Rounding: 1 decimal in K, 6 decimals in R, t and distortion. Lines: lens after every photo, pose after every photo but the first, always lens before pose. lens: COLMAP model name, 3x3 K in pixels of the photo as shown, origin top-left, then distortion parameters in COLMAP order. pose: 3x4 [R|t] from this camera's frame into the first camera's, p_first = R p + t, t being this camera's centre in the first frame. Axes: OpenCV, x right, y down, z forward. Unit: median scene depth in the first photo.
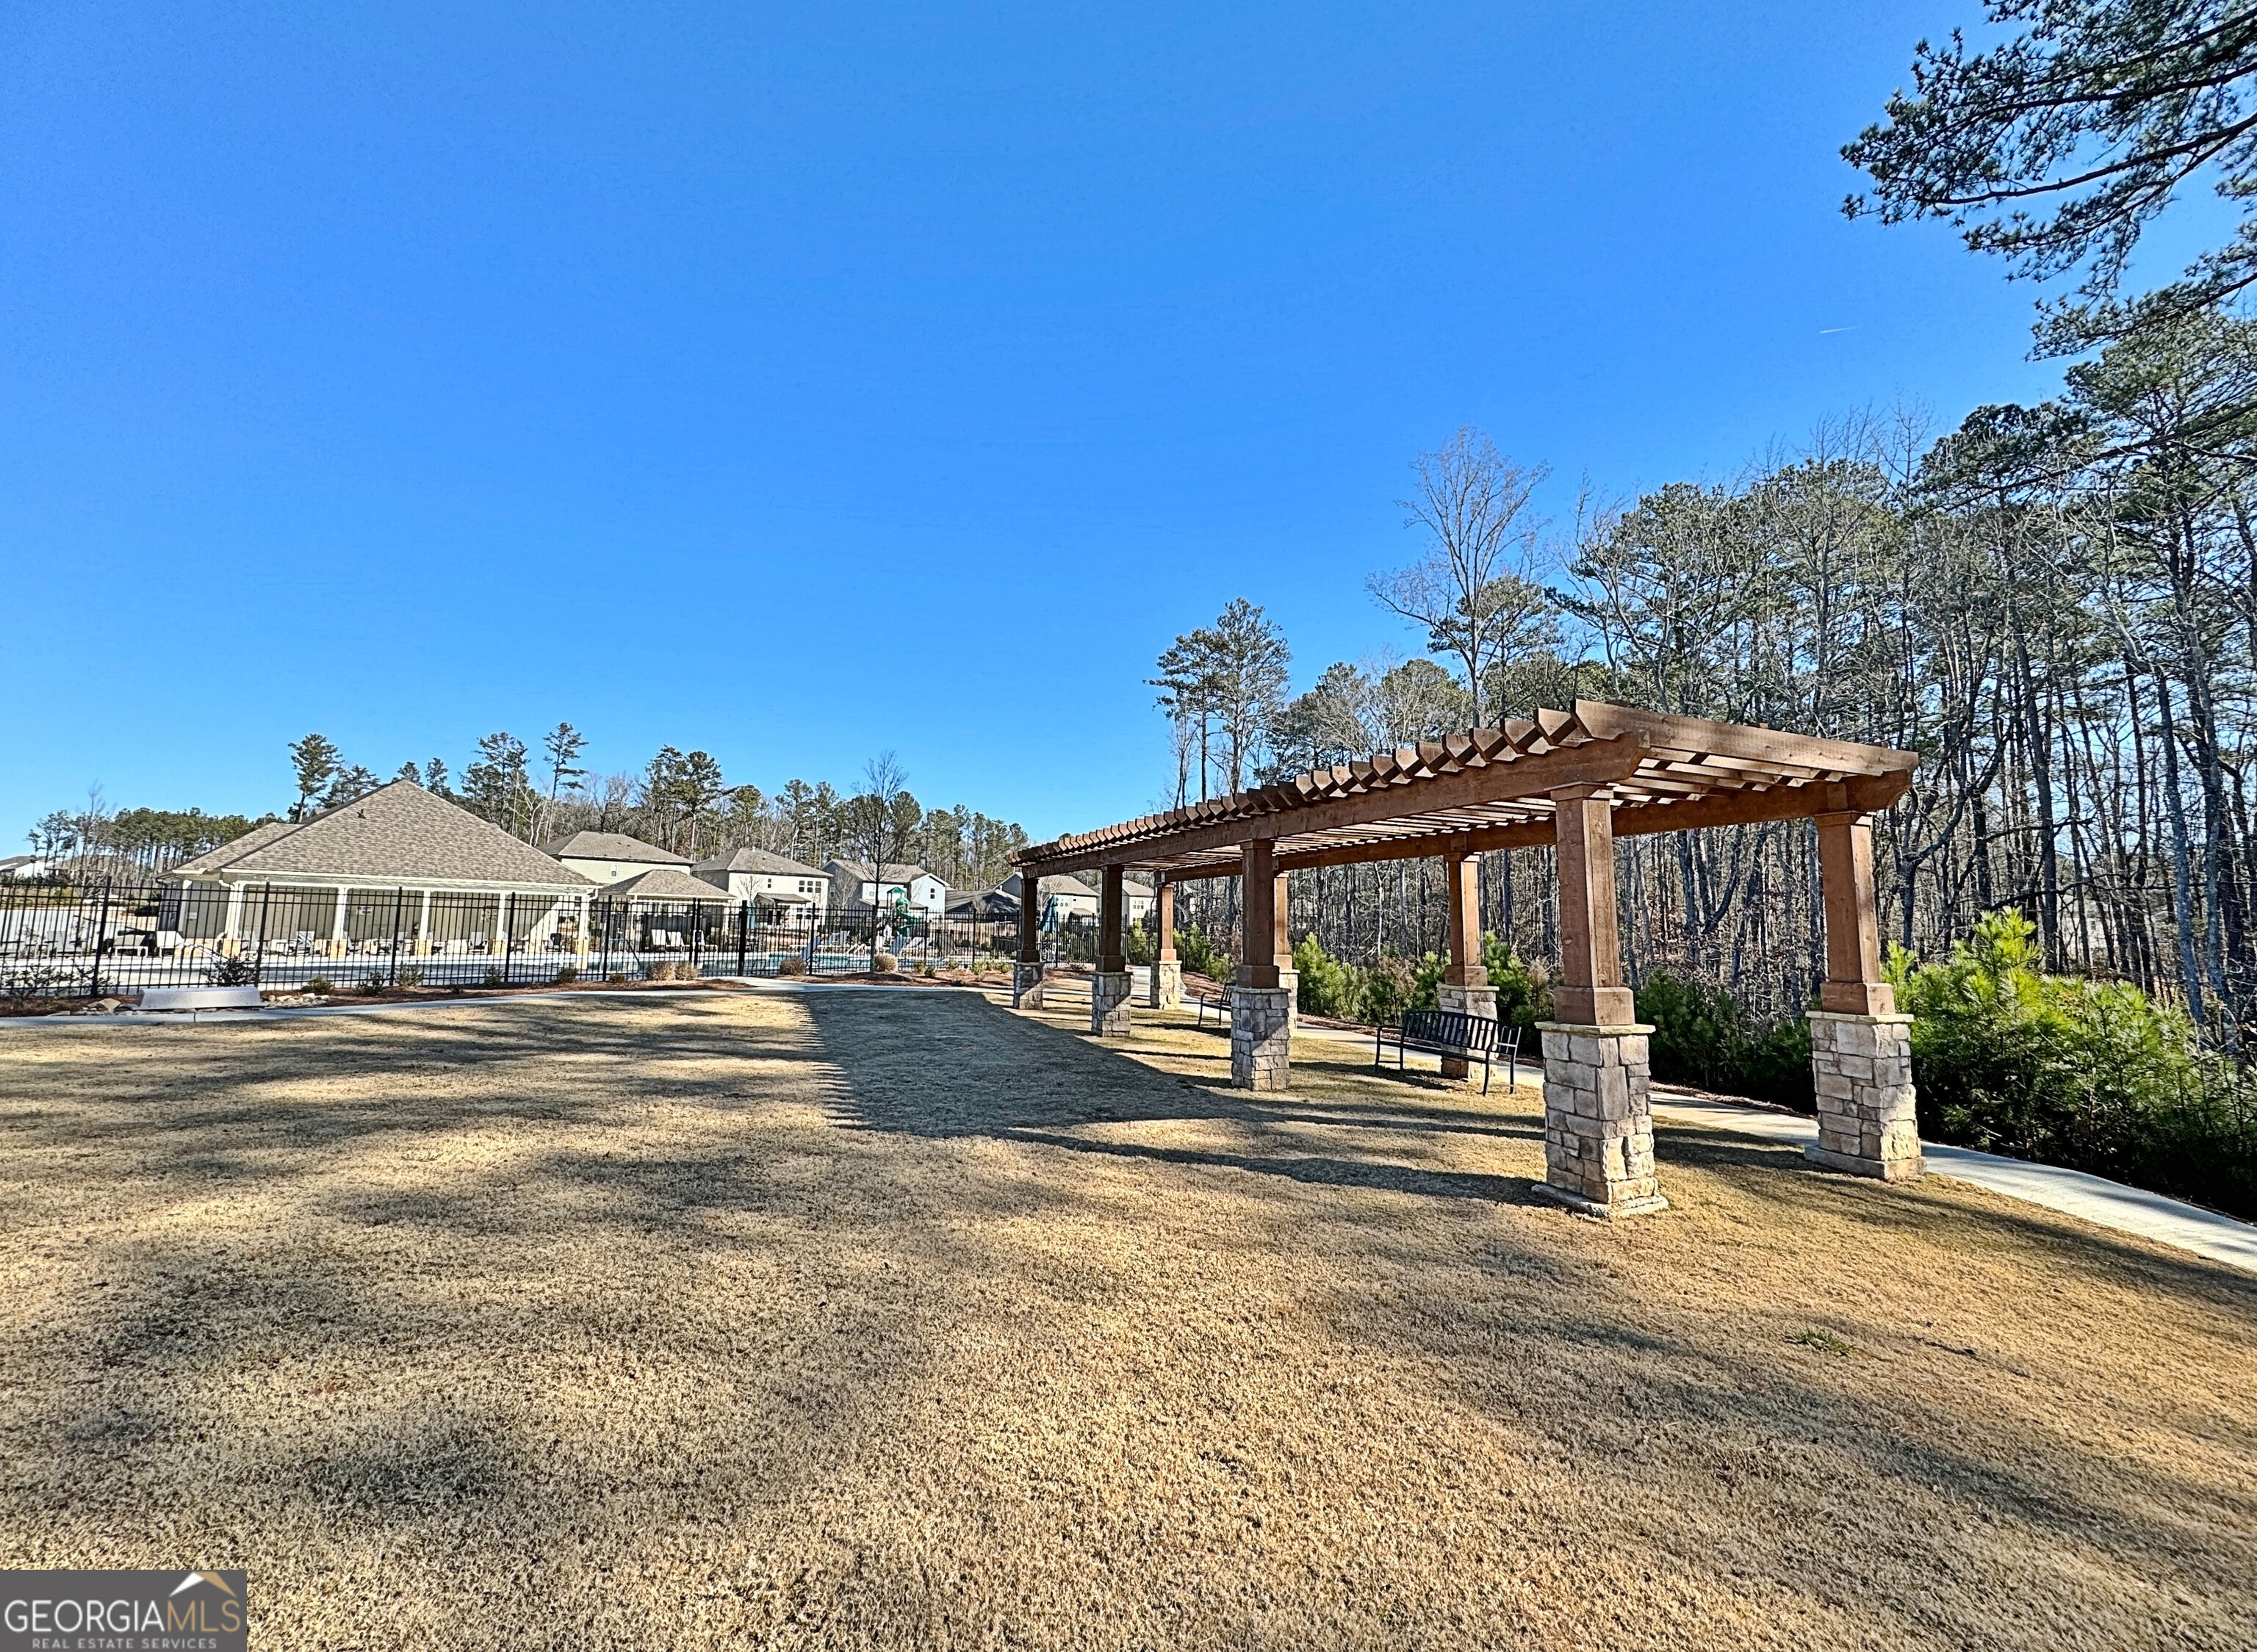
lens RADIAL K [[905.1, 0, 1130.4], [0, 905.1, 820.6], [0, 0, 1]] dist [-0.004606, 0.000049]
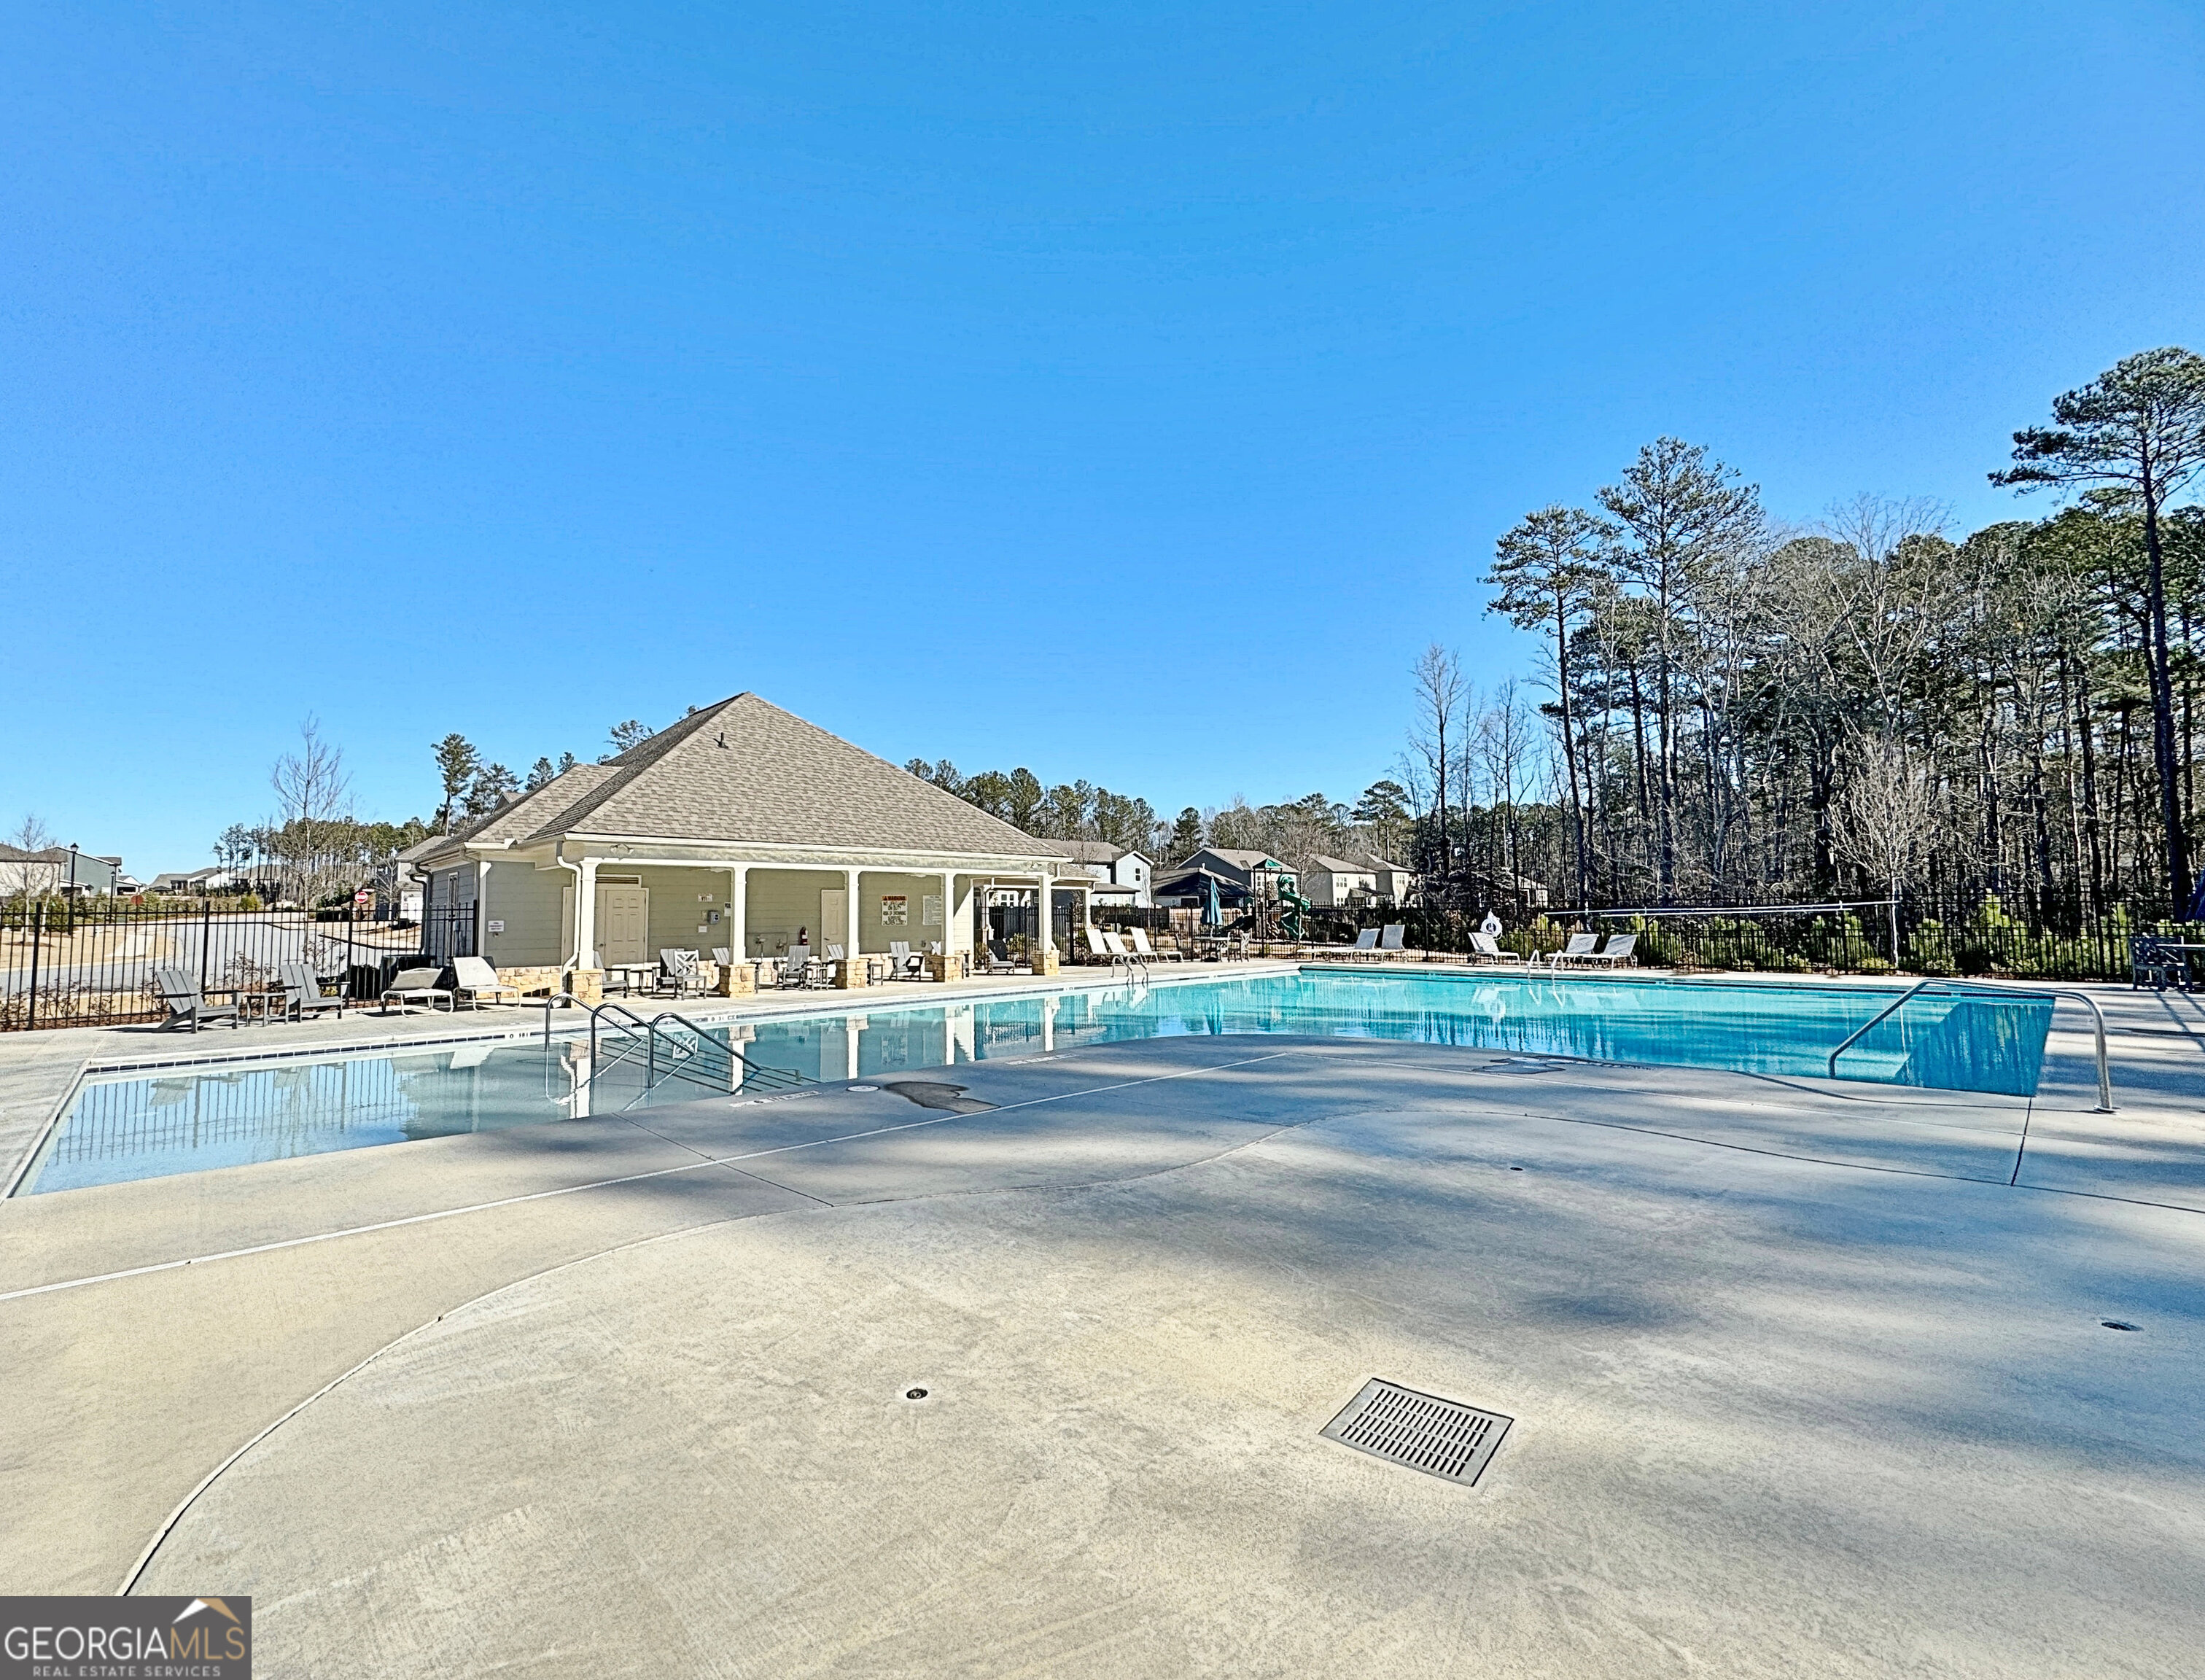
lens RADIAL K [[944.9, 0, 1059.7], [0, 944.9, 840.8], [0, 0, 1]] dist [-0.003578, -0.000174]
pose [[0.987487, -0.034647, -0.153848, -0.096252], [0.041291, 0.998338, 0.040202, 0.007038], [0.152200, -0.046051, 0.987276, 0.076566]]
